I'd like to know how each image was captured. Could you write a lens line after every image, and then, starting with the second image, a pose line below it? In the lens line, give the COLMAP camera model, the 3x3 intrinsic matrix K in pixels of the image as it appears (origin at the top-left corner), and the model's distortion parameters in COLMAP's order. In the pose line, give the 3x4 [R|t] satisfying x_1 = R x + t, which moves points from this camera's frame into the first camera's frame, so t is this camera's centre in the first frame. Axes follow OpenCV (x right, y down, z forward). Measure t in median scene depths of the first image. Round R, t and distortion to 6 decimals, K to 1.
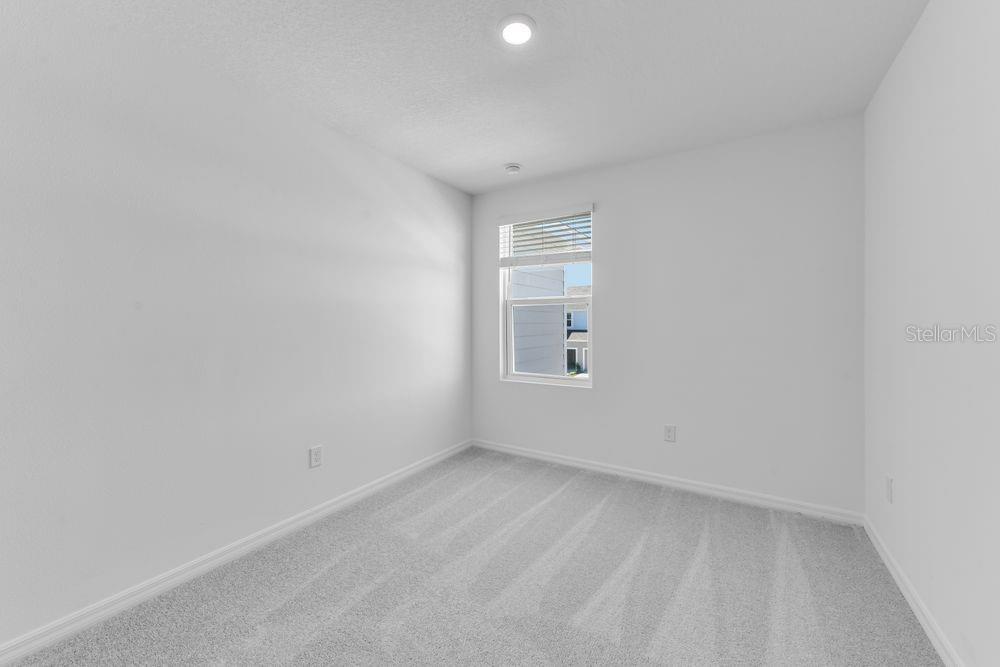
lens RADIAL K [[388.2, 0, 501.5], [0, 388.2, 320.6], [0, 0, 1]] dist [0.026181, -0.000087]
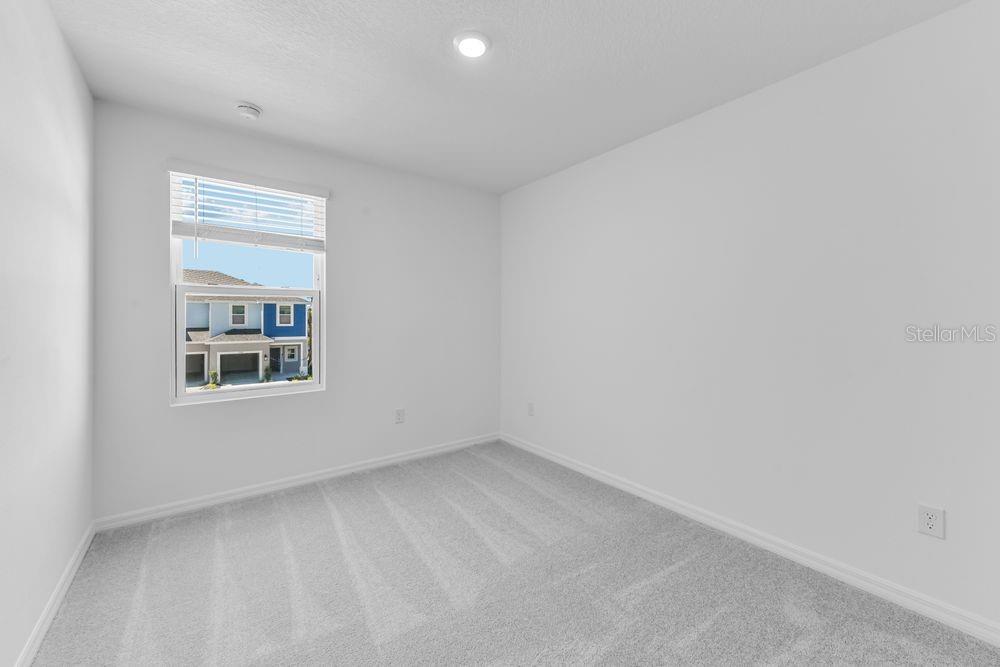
lens RADIAL K [[377.3, 0, 511.5], [0, 377.3, 318.2], [0, 0, 1]] dist [-0.001418, -0.000052]
pose [[0.370062, 0.006169, 0.928987, -0.429215], [-0.008314, 0.999960, -0.003328, 0.002071], [-0.928970, -0.006492, 0.370098, 0.261238]]
